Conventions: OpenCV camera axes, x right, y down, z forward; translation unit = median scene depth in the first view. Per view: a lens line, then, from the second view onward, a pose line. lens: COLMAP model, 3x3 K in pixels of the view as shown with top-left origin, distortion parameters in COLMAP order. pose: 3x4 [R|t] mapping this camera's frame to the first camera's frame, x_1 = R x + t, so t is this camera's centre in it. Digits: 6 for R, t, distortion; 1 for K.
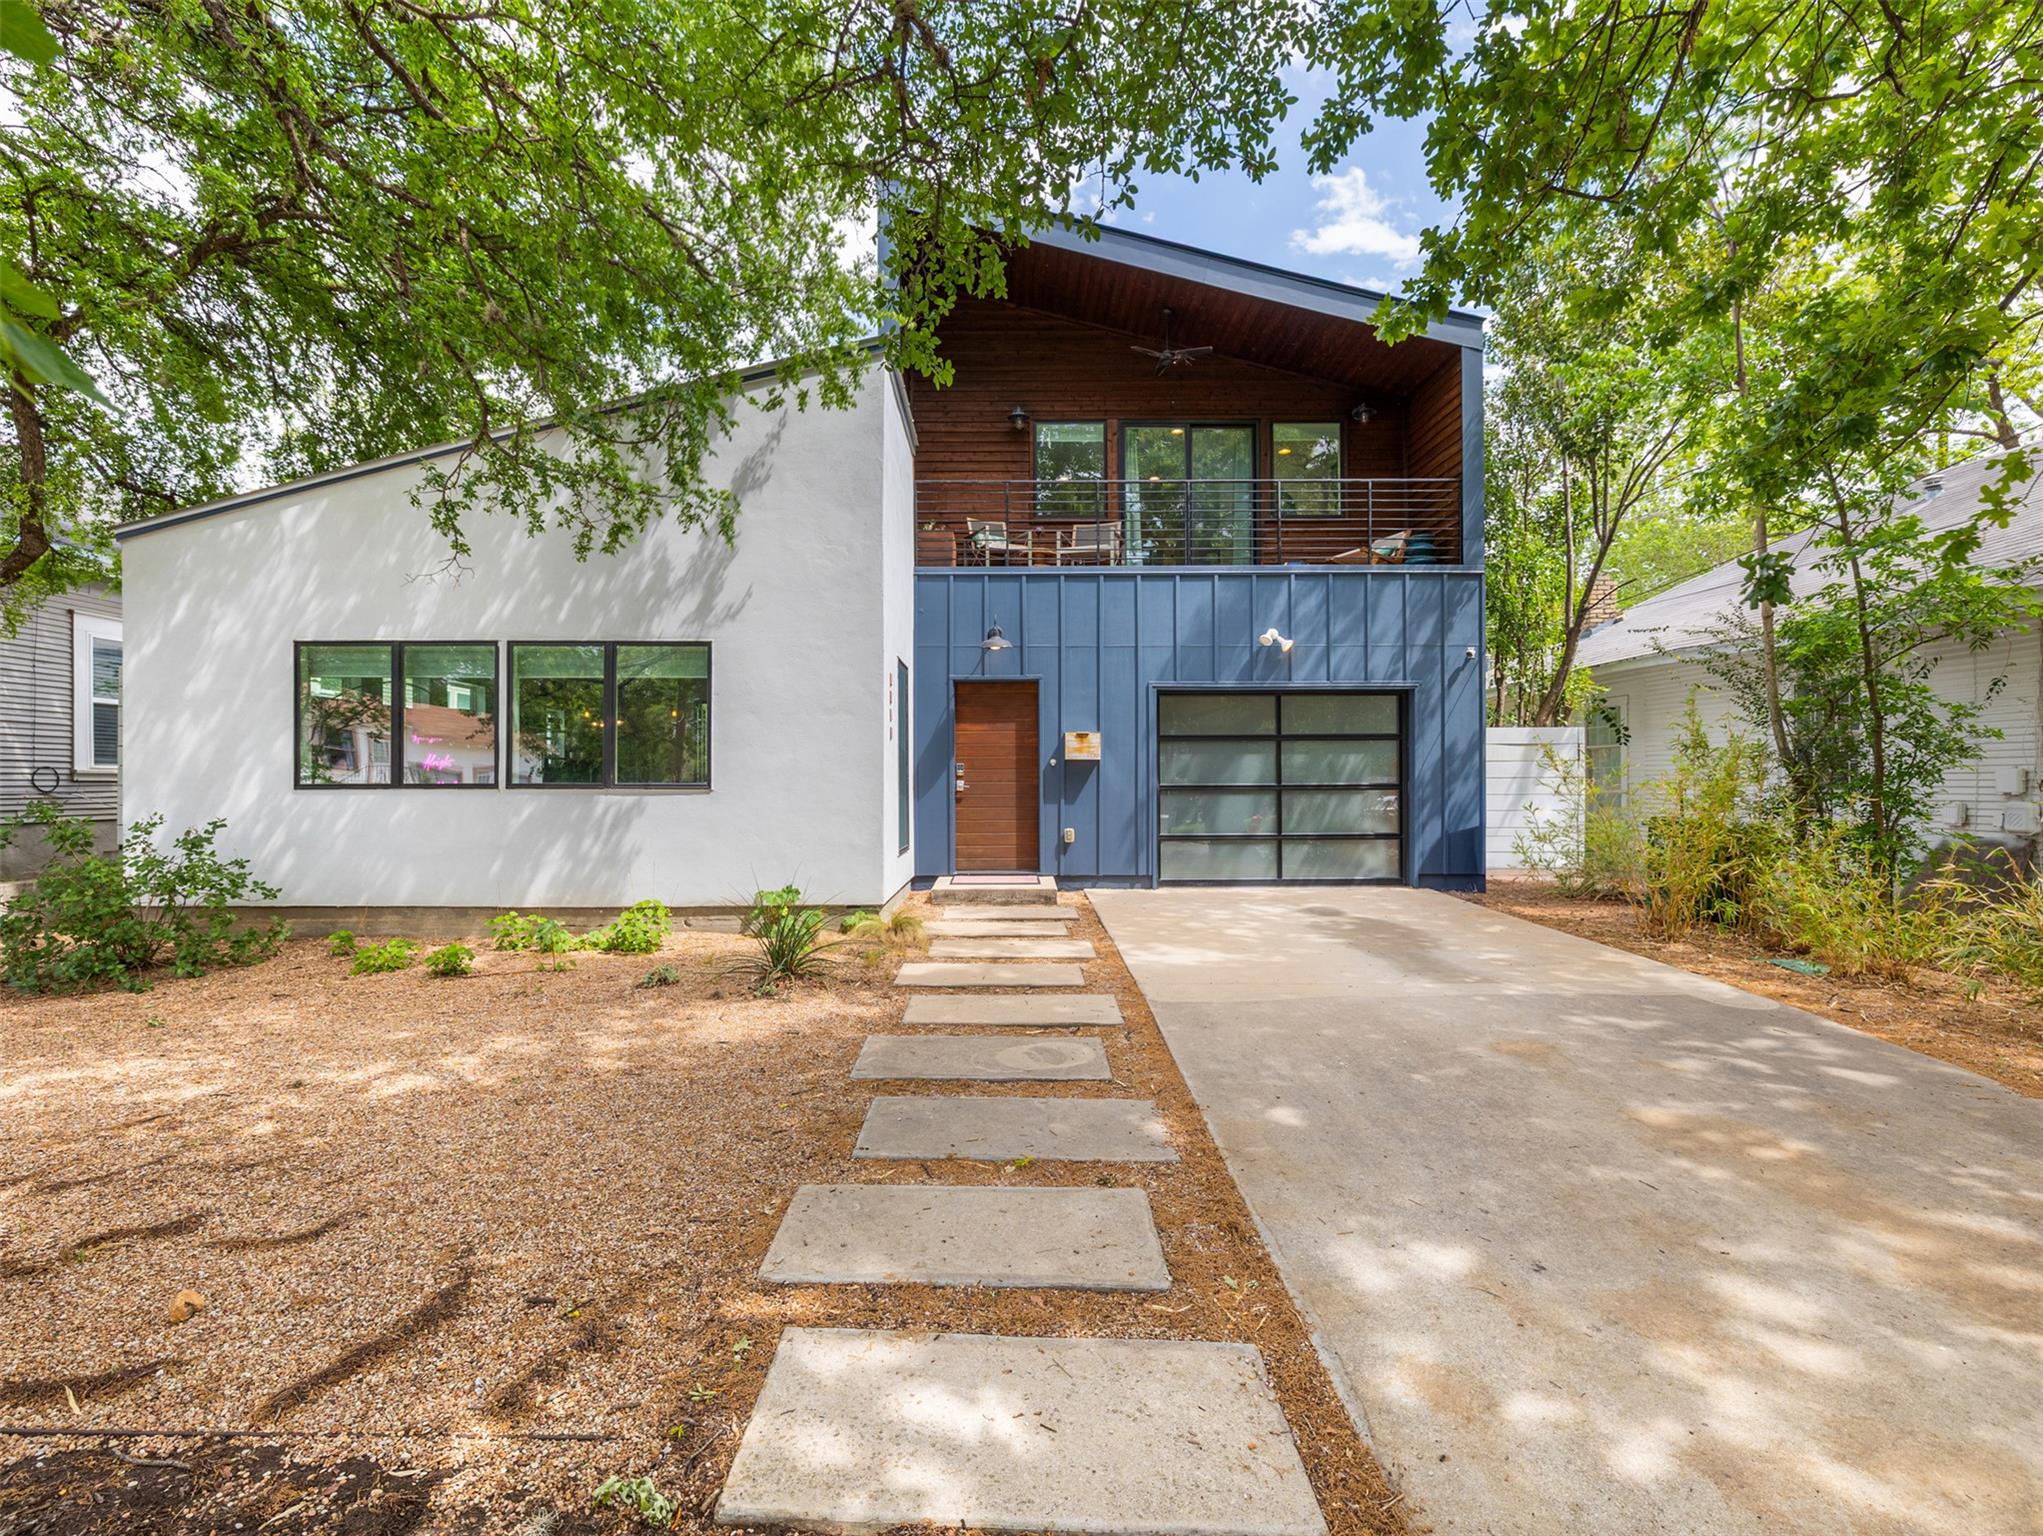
lens RADIAL K [[950.4, 0, 1021.5], [0, 950.4, 768.0], [0, 0, 1]] dist [-0.003189, -0.000027]
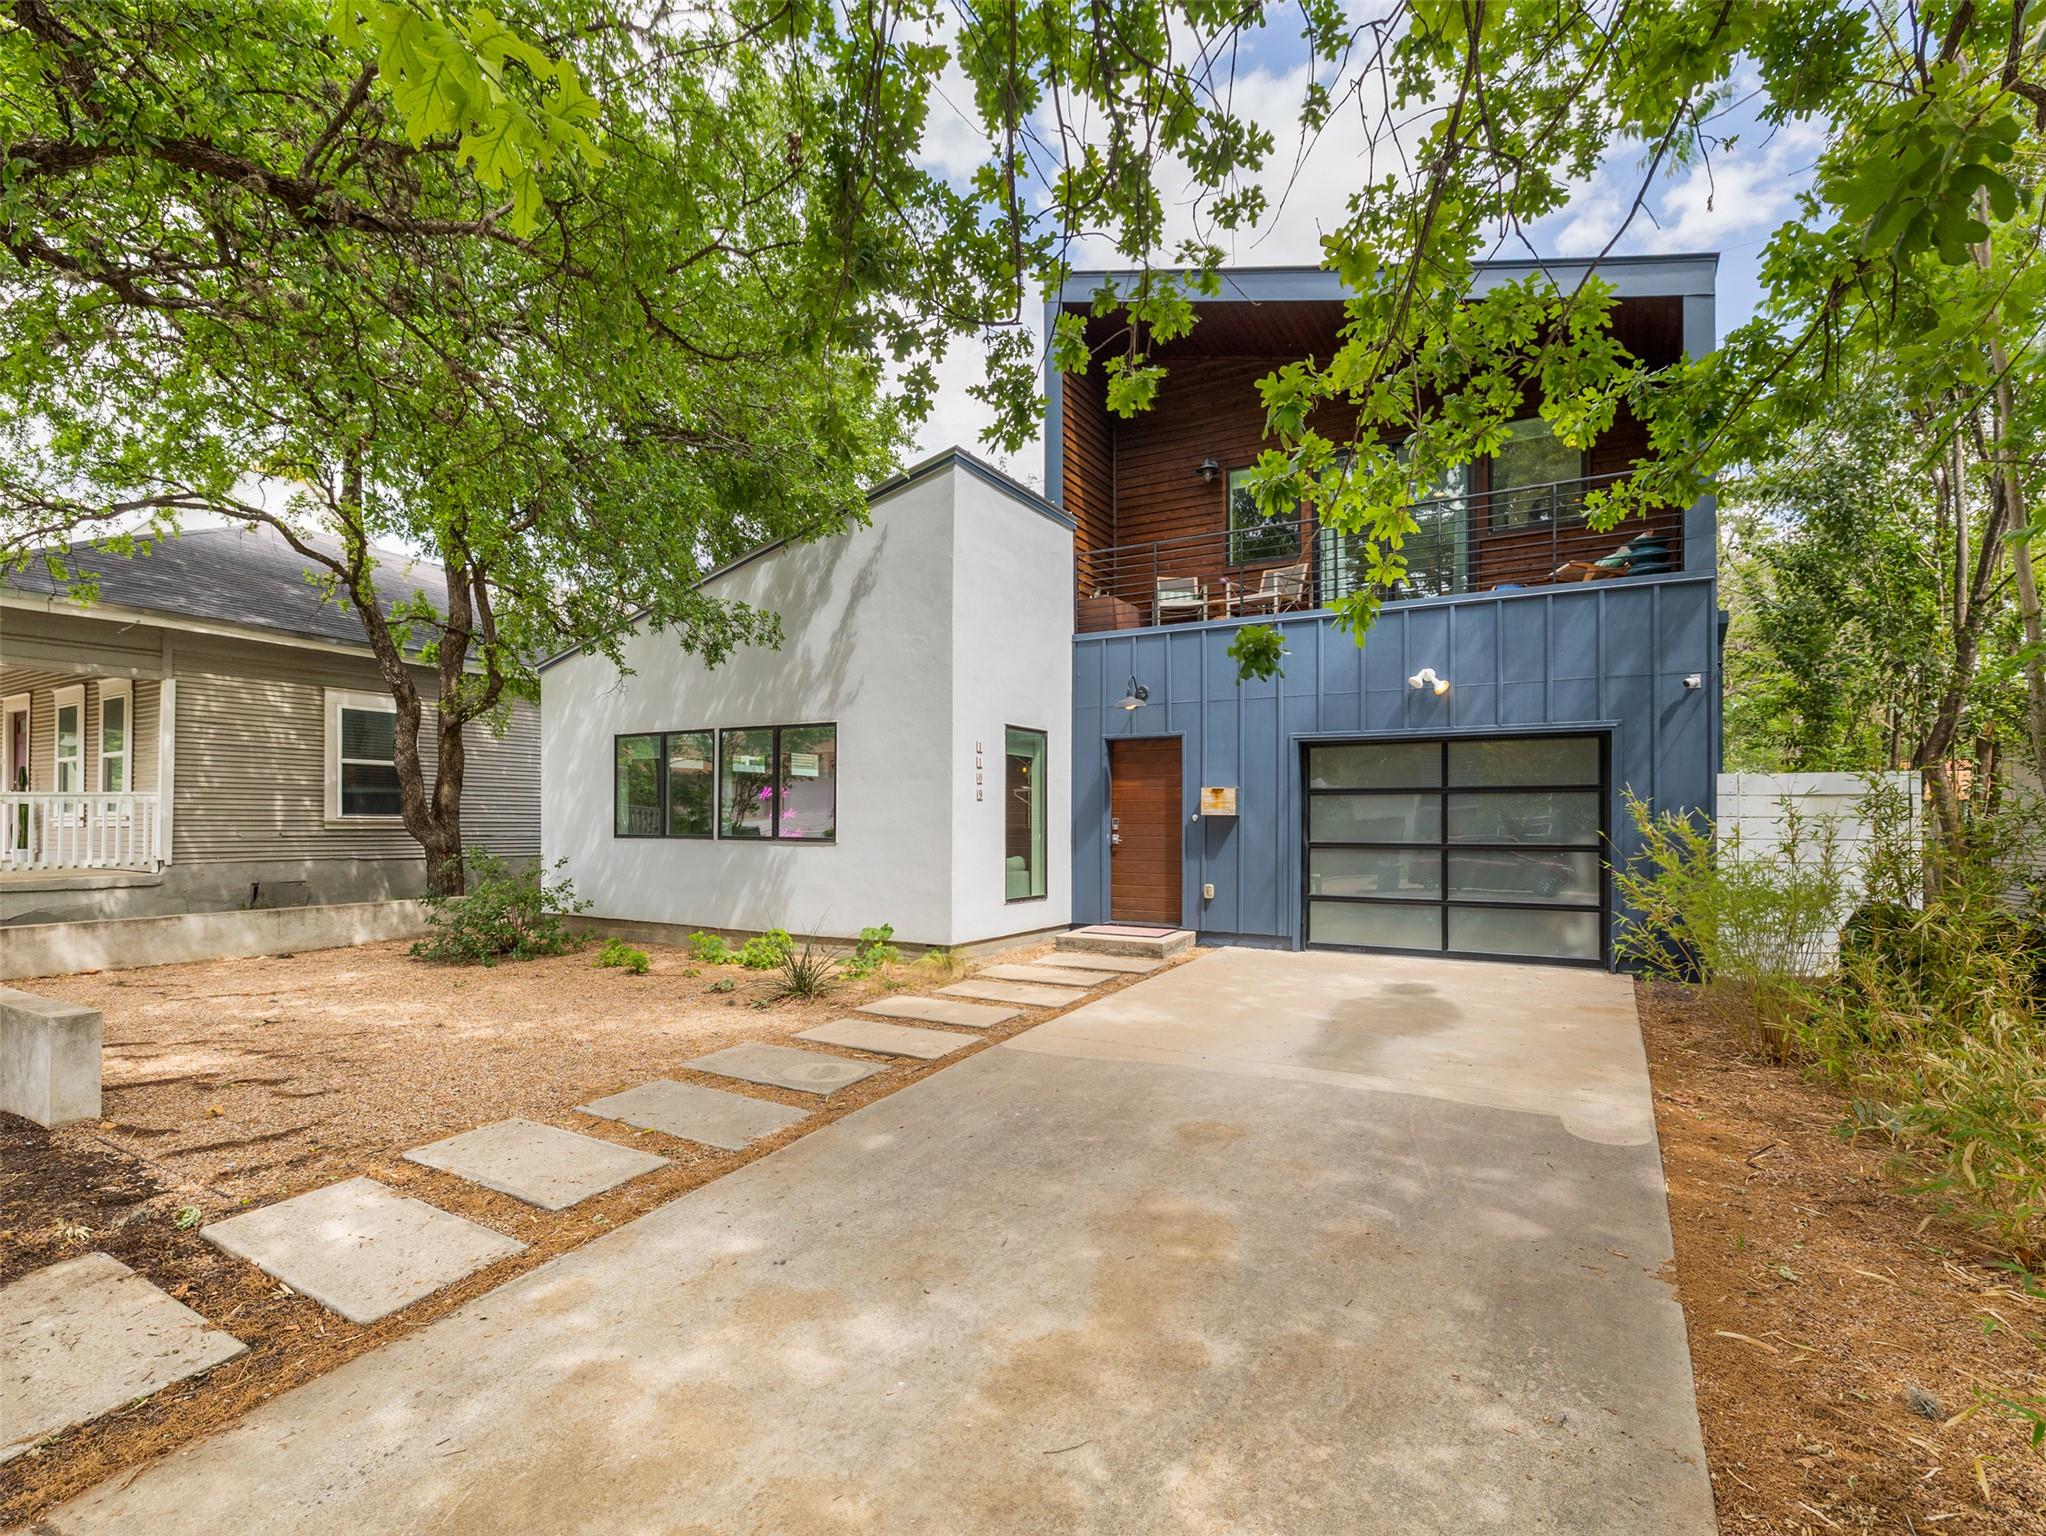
lens RADIAL K [[977.8, 0, 1023.7], [0, 977.8, 804.8], [0, 0, 1]] dist [-0.003546, -0.000427]
pose [[0.867725, -0.002792, -0.497036, 0.710298], [0.001196, 0.999993, -0.003530, -0.029460], [0.497042, 0.002469, 0.867723, 0.030416]]
